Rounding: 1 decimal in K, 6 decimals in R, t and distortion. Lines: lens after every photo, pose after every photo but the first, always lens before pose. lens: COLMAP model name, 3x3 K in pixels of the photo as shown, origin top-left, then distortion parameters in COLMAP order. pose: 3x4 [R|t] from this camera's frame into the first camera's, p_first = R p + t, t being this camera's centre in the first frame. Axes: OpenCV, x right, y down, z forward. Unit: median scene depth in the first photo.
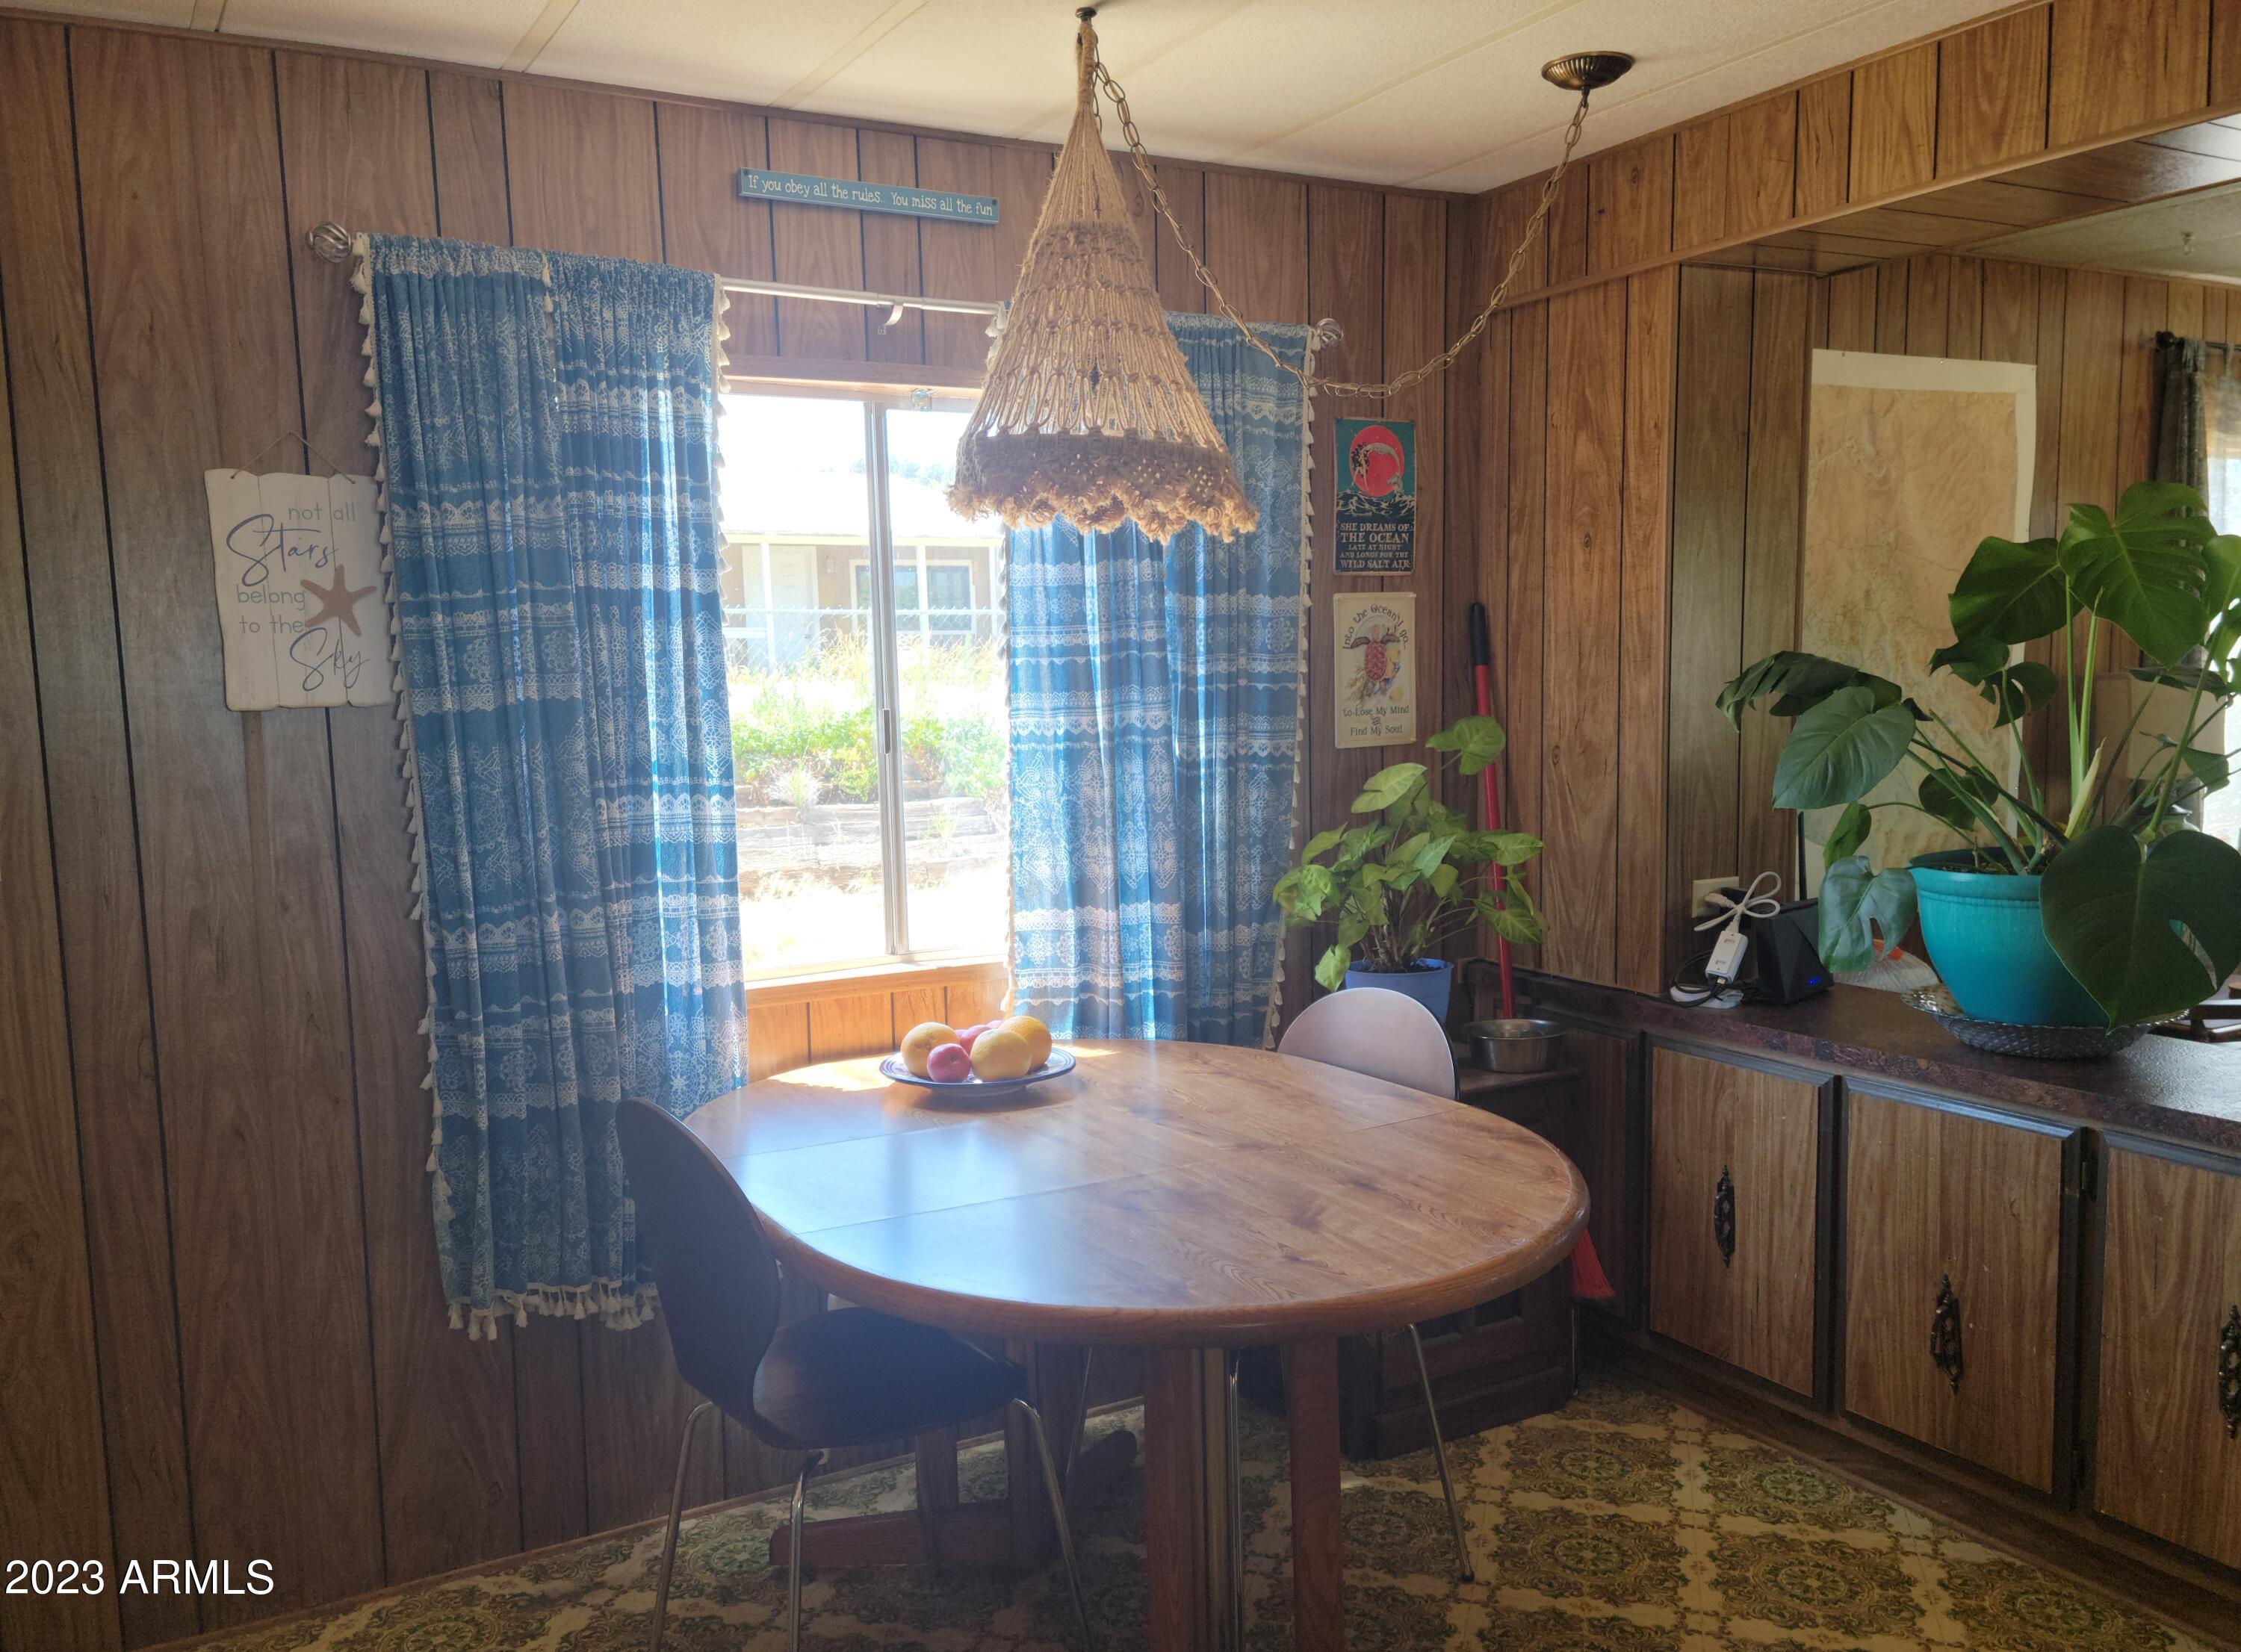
lens RADIAL K [[1815.3, 0, 1086.0], [0, 1815.3, 864.0], [0, 0, 1]] dist [0.109404, -0.130812]
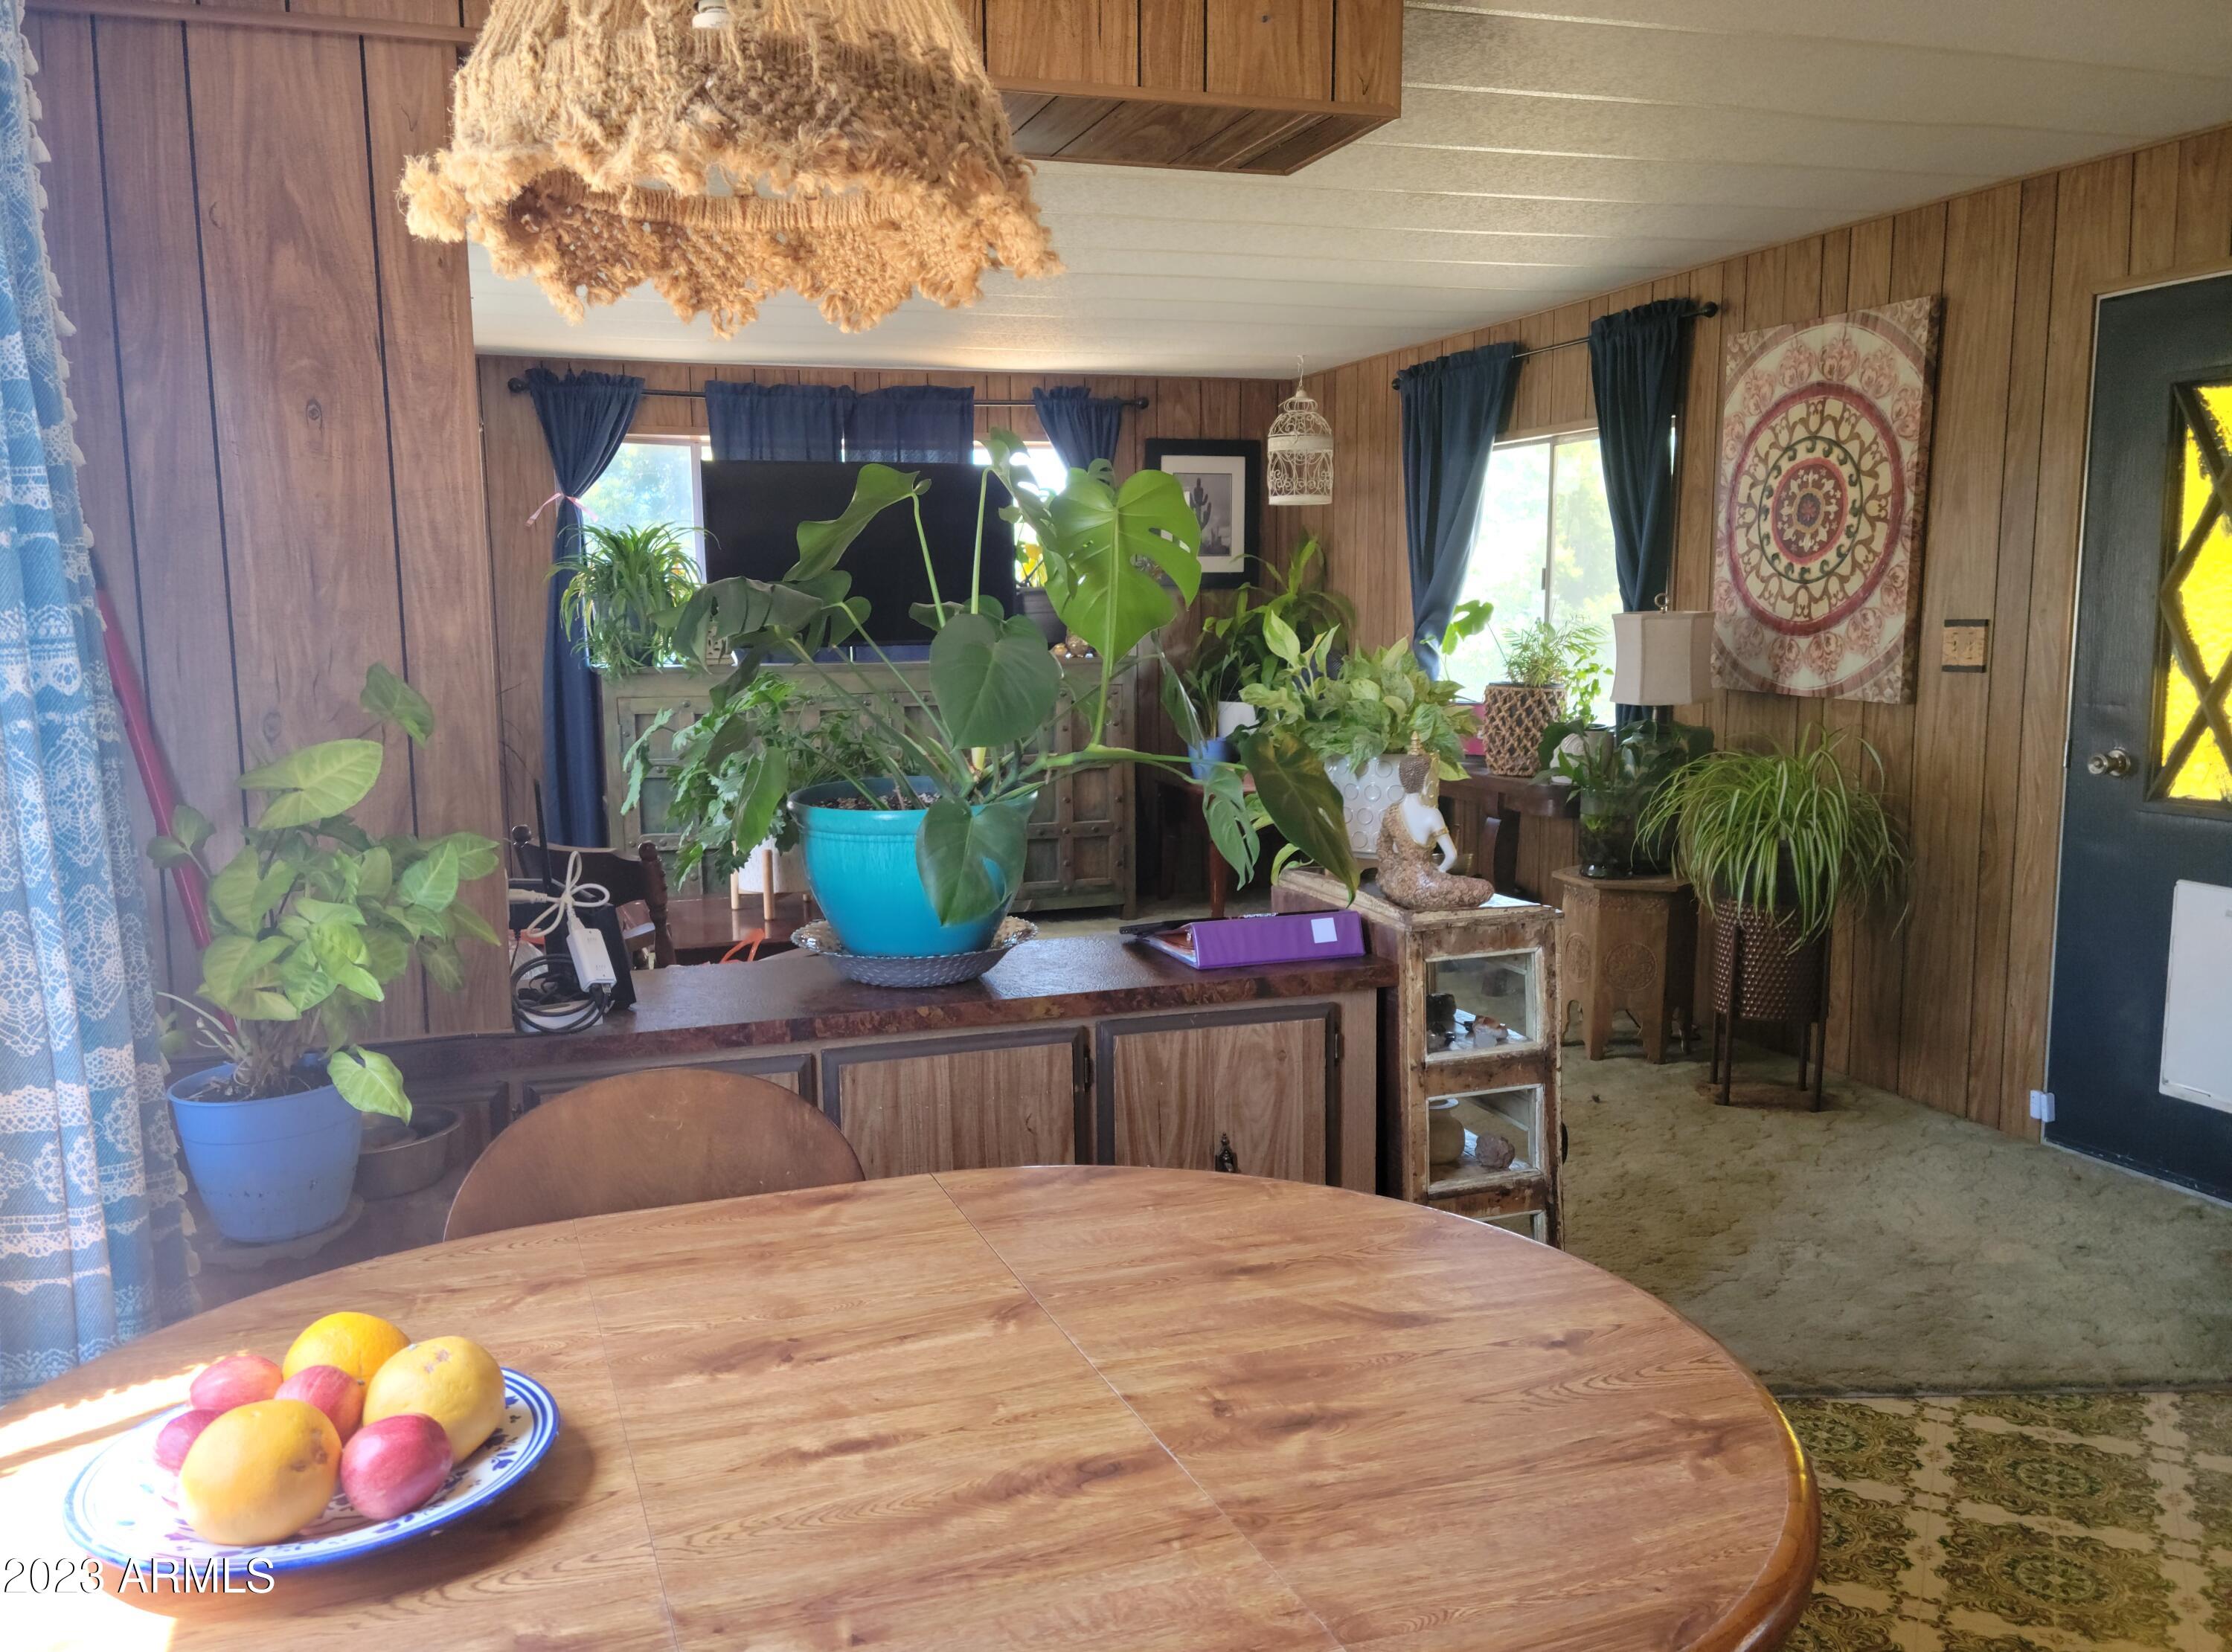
lens RADIAL K [[1808.0, 0, 1081.7], [0, 1808.0, 863.8], [0, 0, 1]] dist [0.109404, -0.130812]
pose [[0.176594, -0.120524, 0.976877, -0.508997], [0.116461, 0.988062, 0.100851, -0.061448], [-0.977370, 0.095958, 0.188522, 0.837332]]
